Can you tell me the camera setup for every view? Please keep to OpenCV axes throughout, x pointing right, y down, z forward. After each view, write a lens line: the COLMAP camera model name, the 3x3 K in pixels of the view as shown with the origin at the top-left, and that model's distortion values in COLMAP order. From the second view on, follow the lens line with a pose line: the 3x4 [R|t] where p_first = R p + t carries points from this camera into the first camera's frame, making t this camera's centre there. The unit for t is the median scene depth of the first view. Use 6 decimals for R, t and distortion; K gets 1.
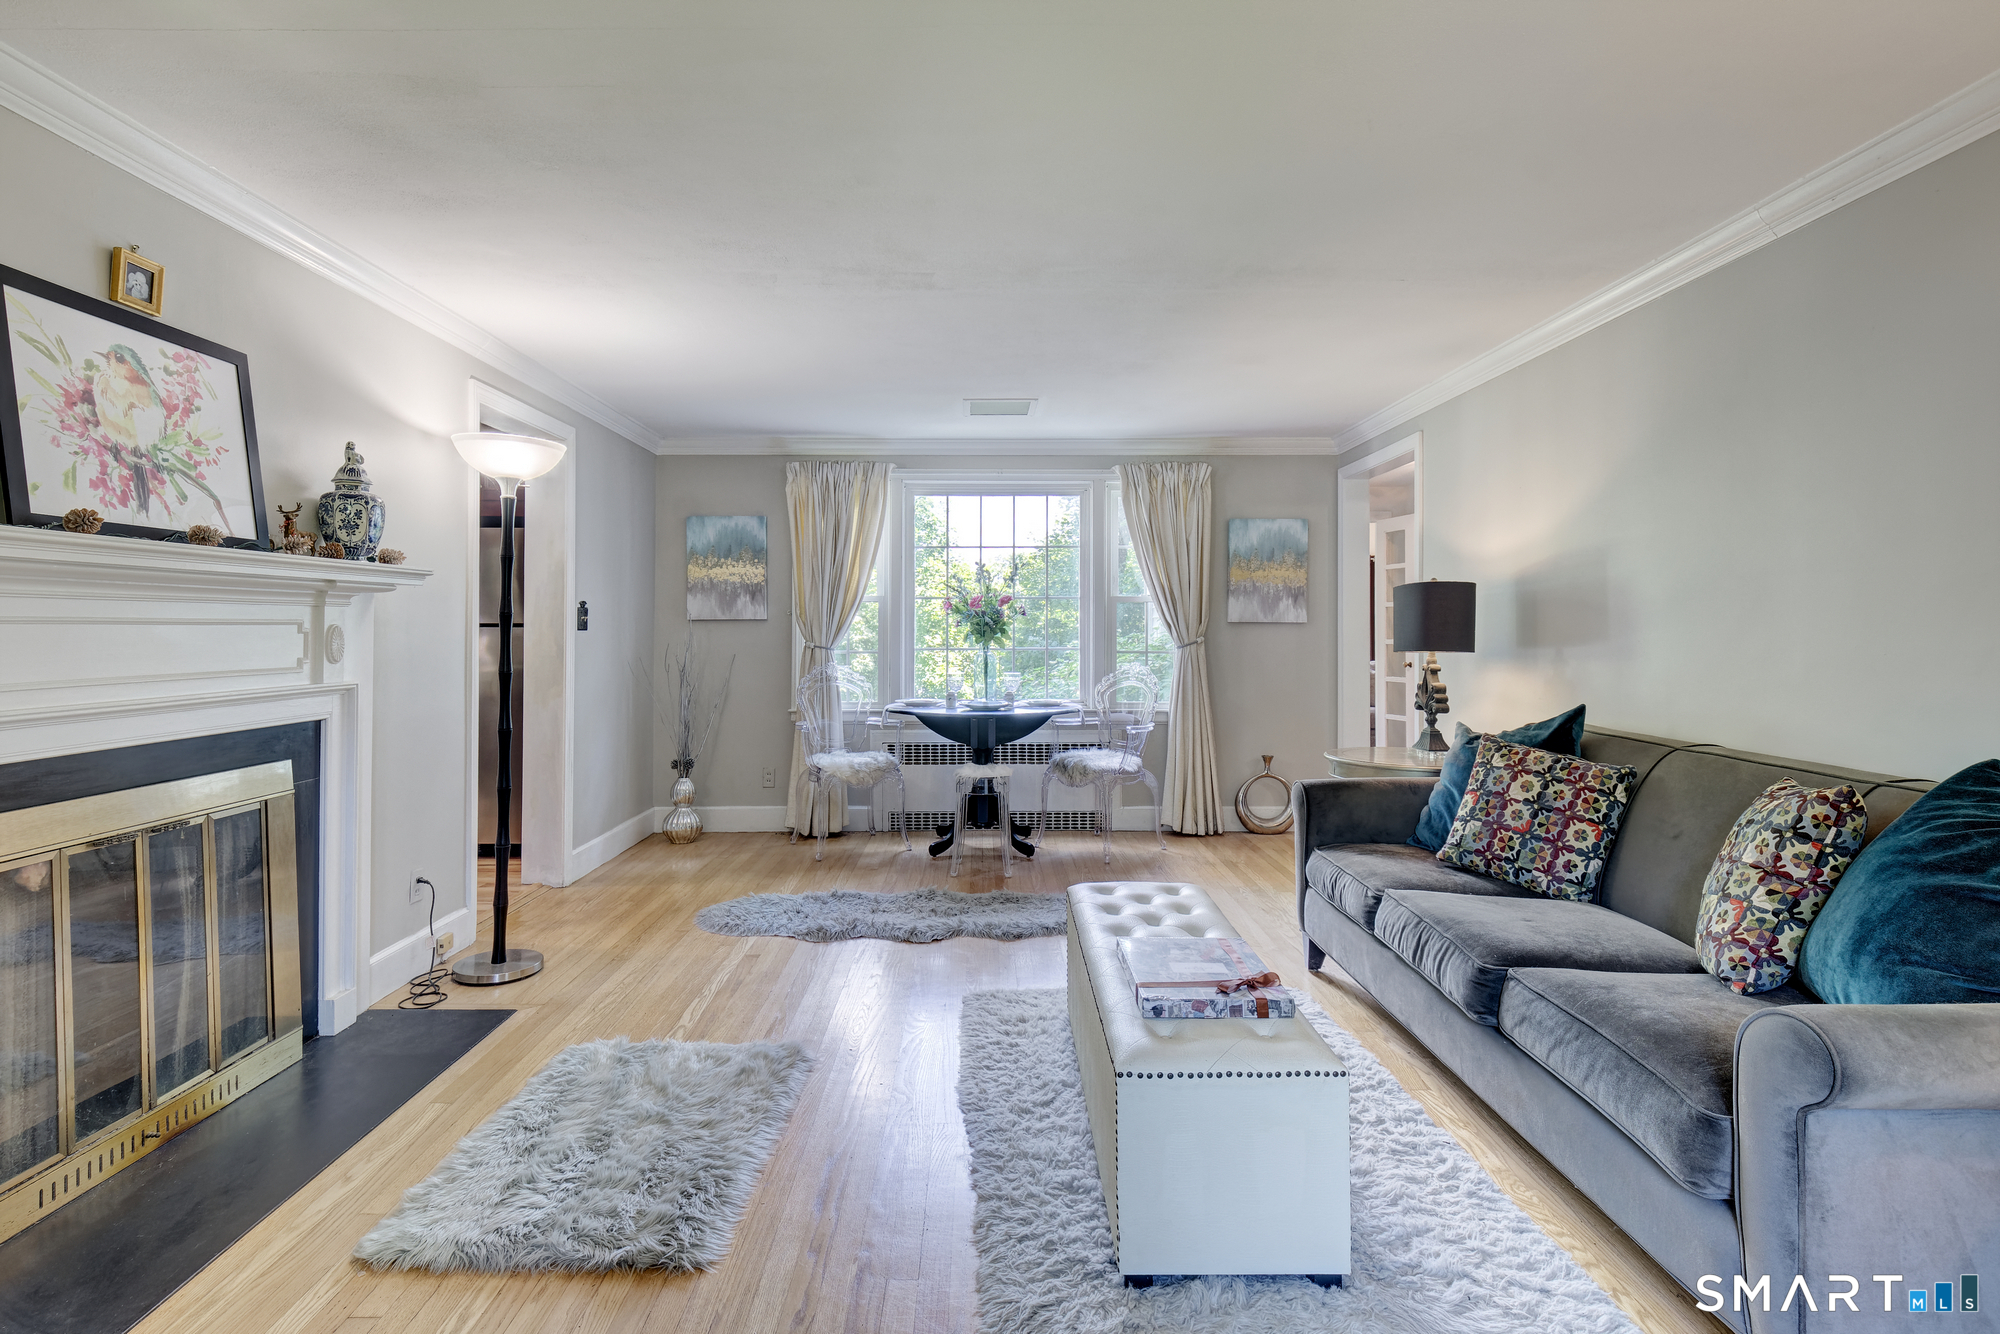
lens RADIAL K [[971.3, 0, 986.6], [0, 971.3, 630.7], [0, 0, 1]] dist [0.011991, -0.009275]
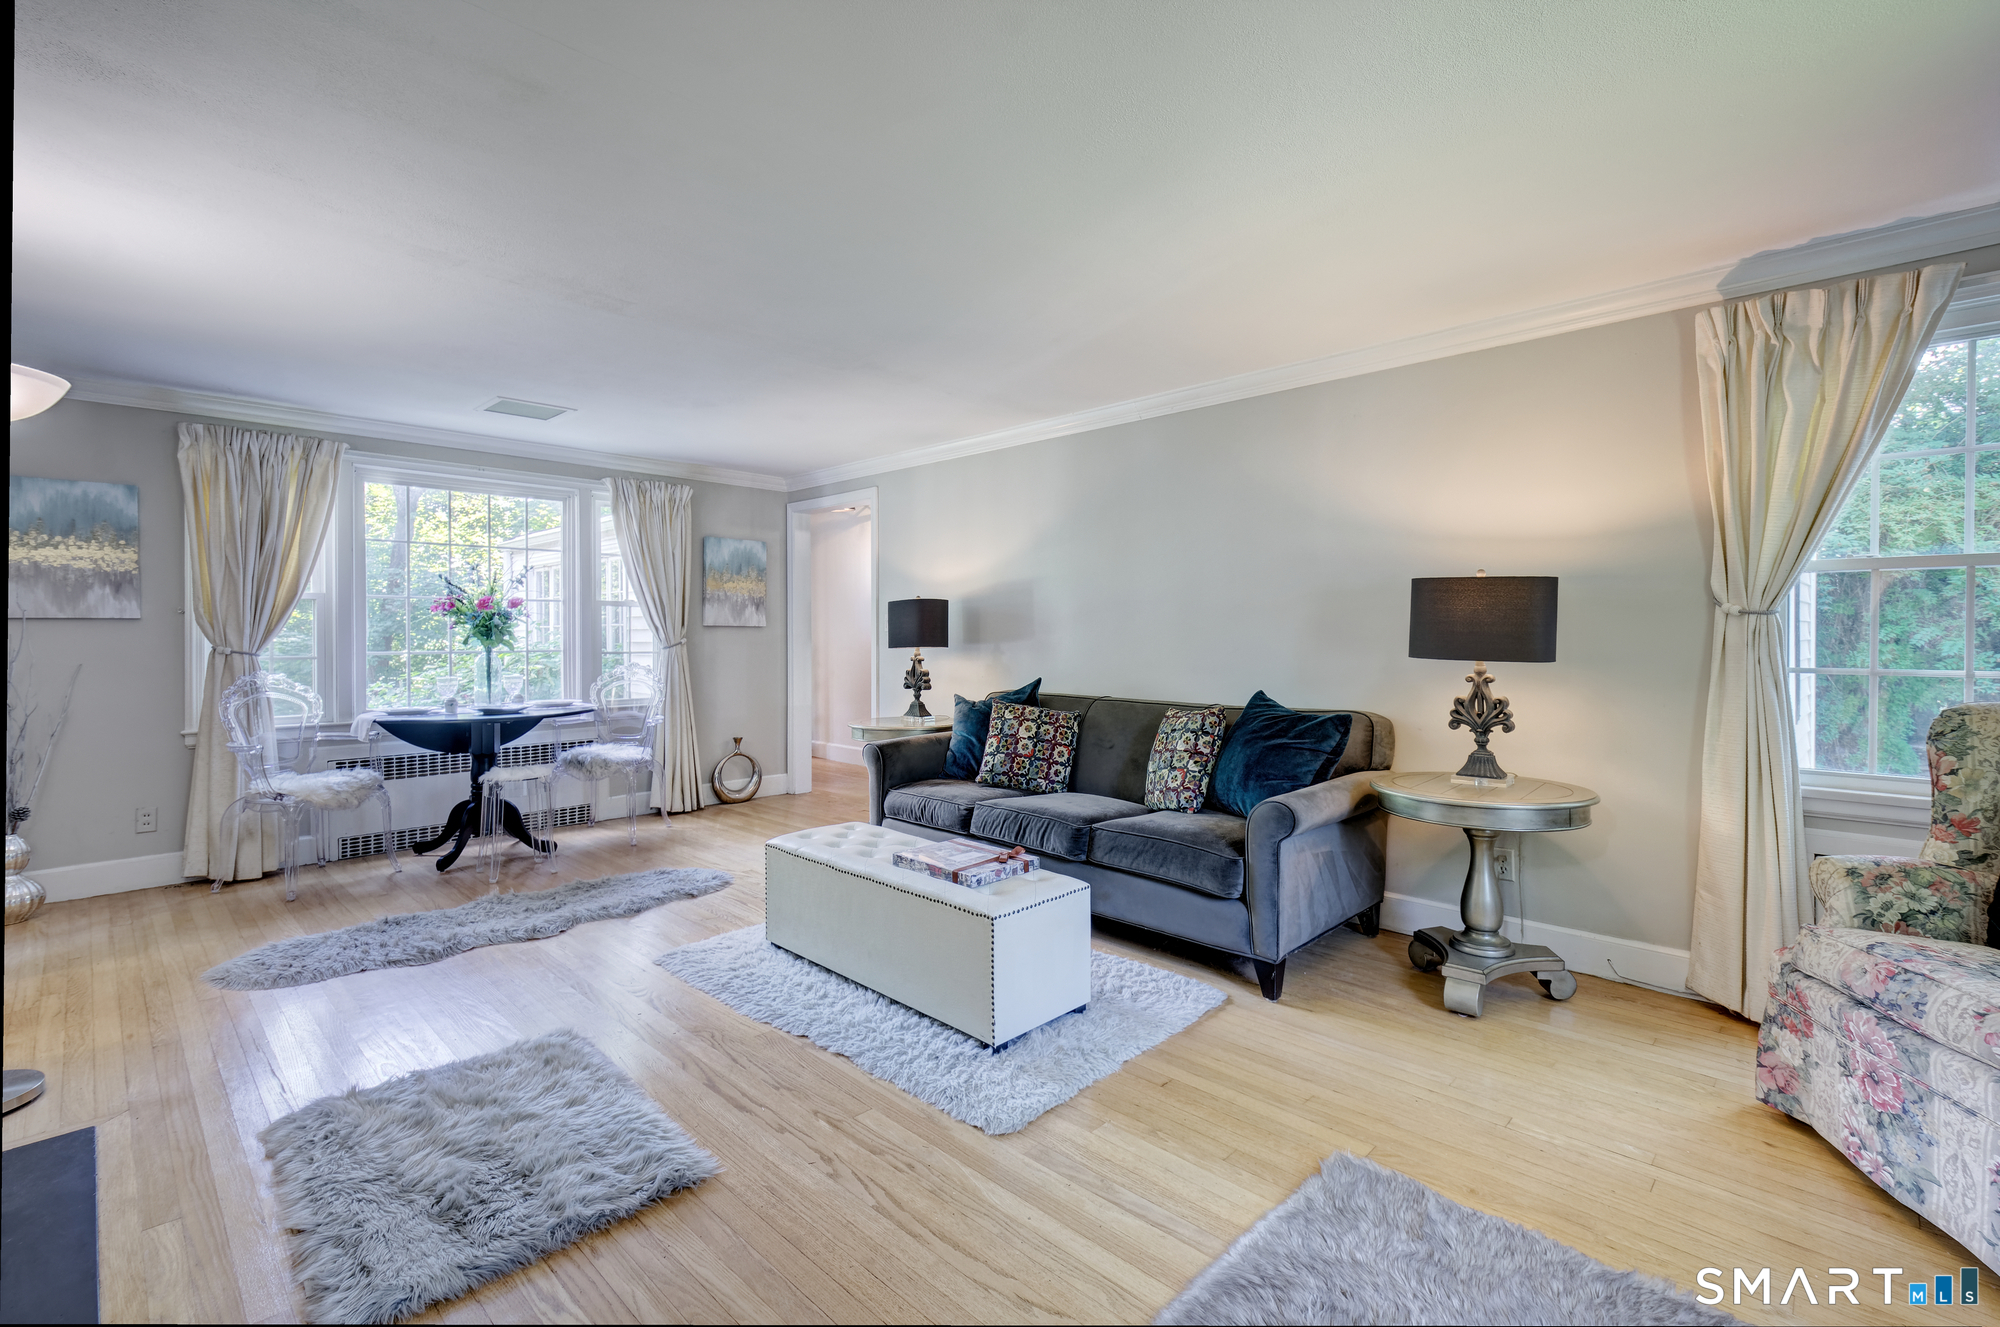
lens RADIAL K [[888.7, 0, 1013.5], [0, 888.7, 639.9], [0, 0, 1]] dist [0.000055, -0.001295]
pose [[0.695175, -0.007418, 0.718802, -0.495106], [0.000818, 0.999954, 0.009528, -0.001400], [-0.718840, -0.006036, 0.695149, -0.002965]]
